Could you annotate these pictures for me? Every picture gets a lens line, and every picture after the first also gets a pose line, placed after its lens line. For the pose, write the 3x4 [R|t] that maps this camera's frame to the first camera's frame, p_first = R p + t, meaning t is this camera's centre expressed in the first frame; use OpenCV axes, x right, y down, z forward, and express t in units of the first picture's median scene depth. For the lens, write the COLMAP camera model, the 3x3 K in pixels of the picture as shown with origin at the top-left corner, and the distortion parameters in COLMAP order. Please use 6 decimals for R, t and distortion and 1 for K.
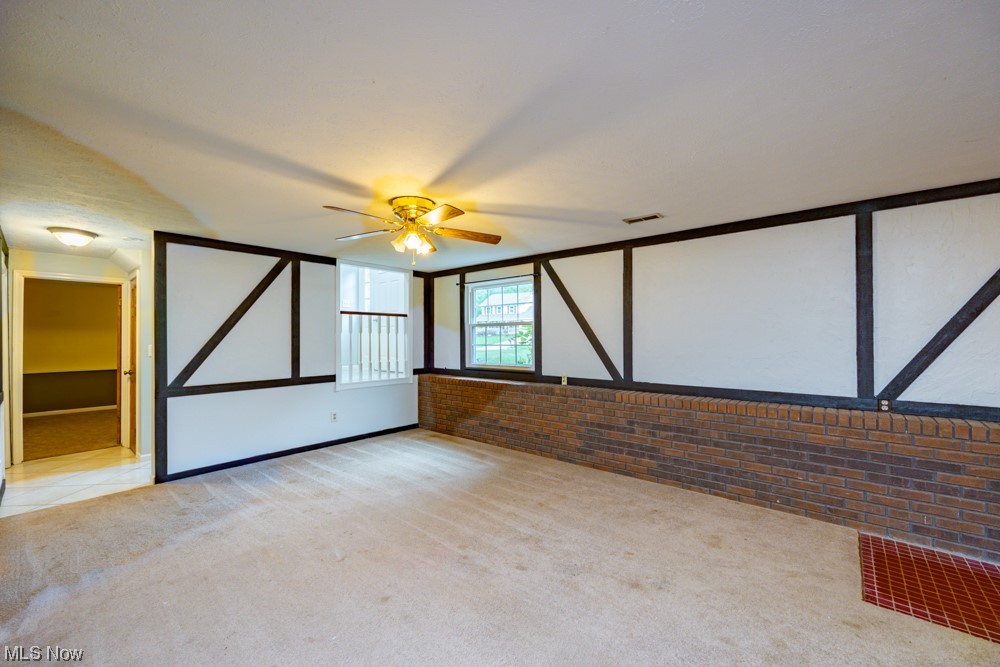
lens RADIAL K [[405.8, 0, 503.4], [0, 405.8, 330.4], [0, 0, 1]] dist [0.000698, 0.000018]
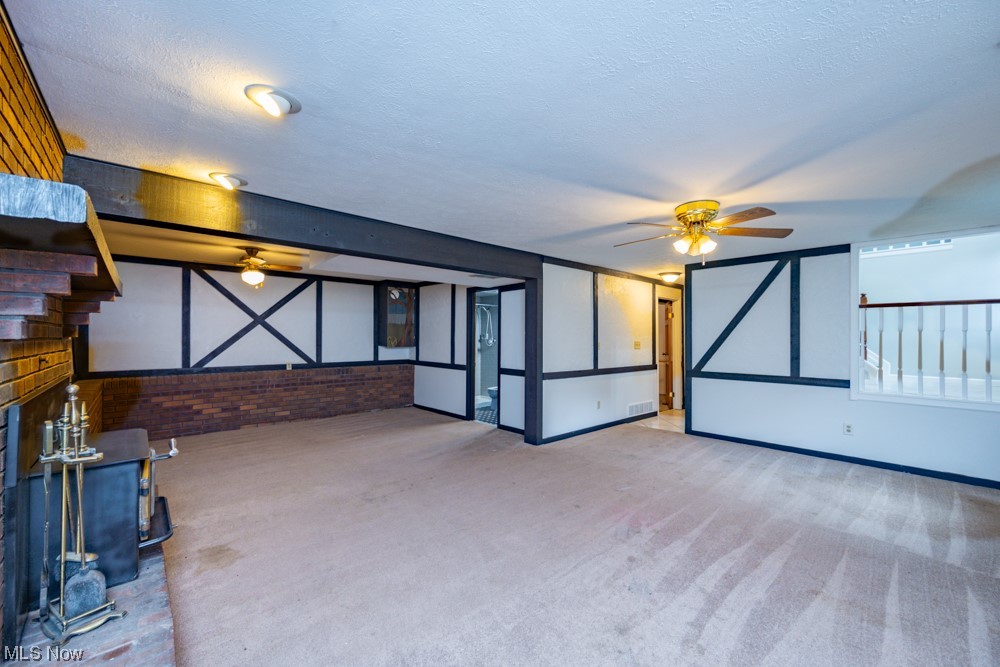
lens RADIAL K [[405.8, 0, 497.9], [0, 405.8, 336.3], [0, 0, 1]] dist [0.000698, 0.000018]
pose [[-0.131943, 0.005936, -0.991240, 0.554055], [0.016958, 0.999849, 0.003731, 0.000986], [0.991112, -0.016317, -0.132024, 0.396026]]
